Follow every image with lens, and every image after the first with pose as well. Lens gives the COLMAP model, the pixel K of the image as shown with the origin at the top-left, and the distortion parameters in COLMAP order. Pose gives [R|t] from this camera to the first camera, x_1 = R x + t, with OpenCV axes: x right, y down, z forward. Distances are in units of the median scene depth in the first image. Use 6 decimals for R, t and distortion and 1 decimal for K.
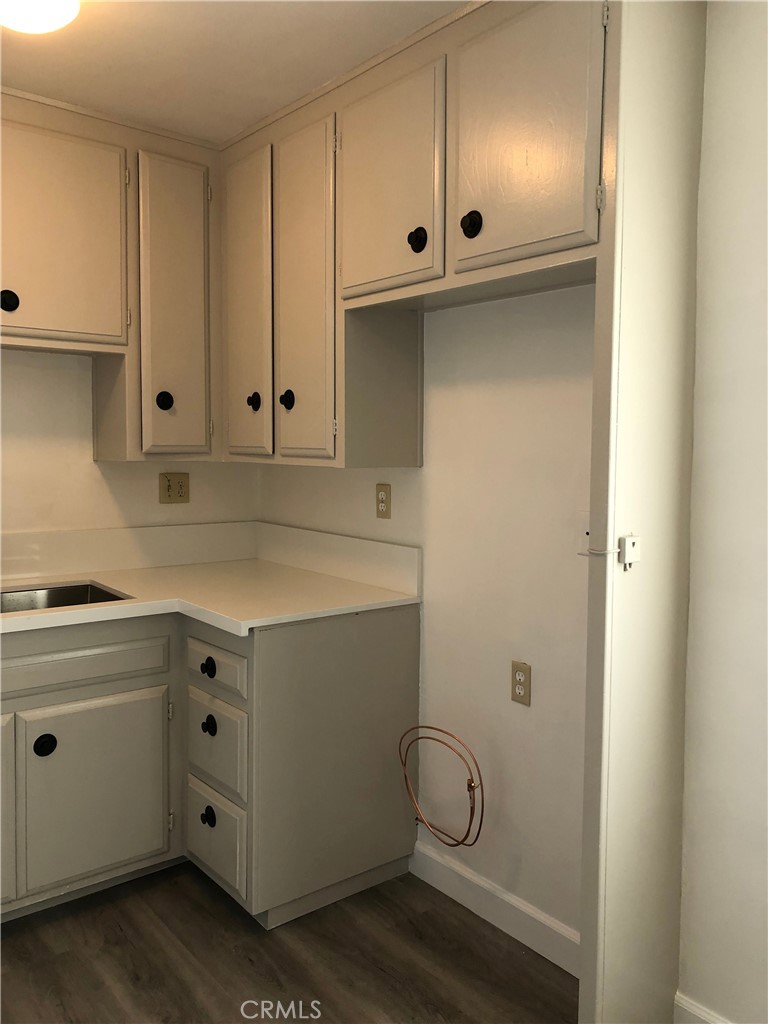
lens RADIAL K [[837.1, 0, 393.2], [0, 837.1, 503.0], [0, 0, 1]] dist [0.035971, -0.018436]
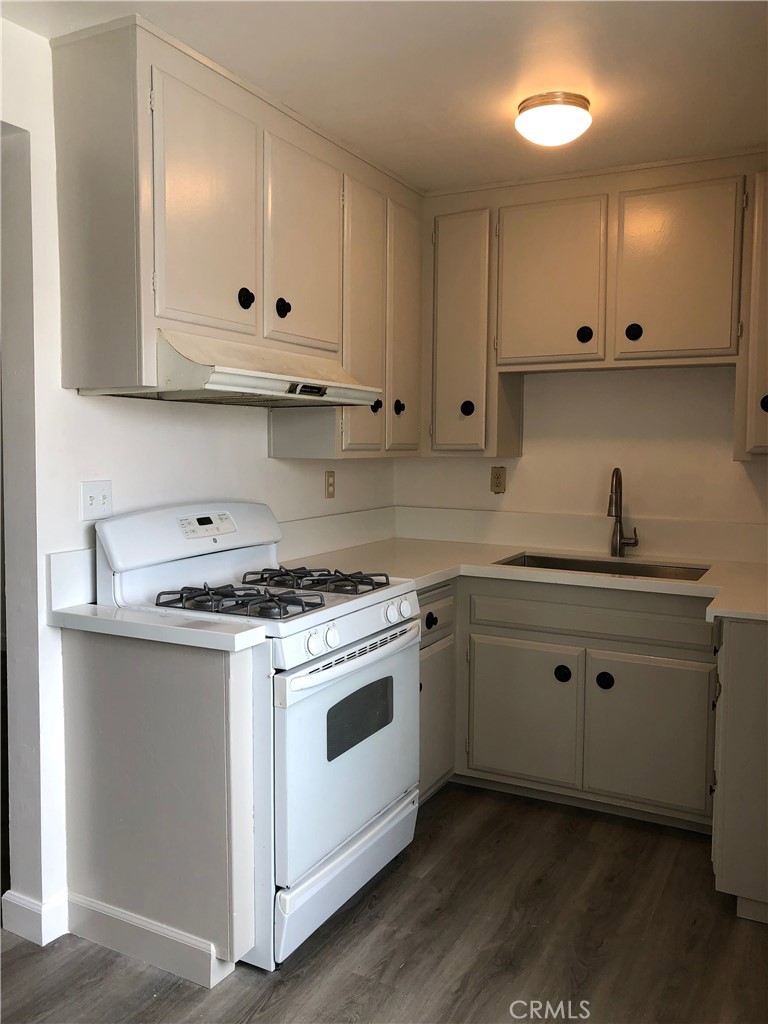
lens RADIAL K [[837.1, 0, 394.9], [0, 837.1, 506.6], [0, 0, 1]] dist [0.035971, -0.018436]
pose [[0.415398, 0.067057, -0.907165, 0.576028], [-0.070037, 0.996676, 0.041603, -0.005515], [0.906940, 0.046253, 0.418714, 0.163757]]
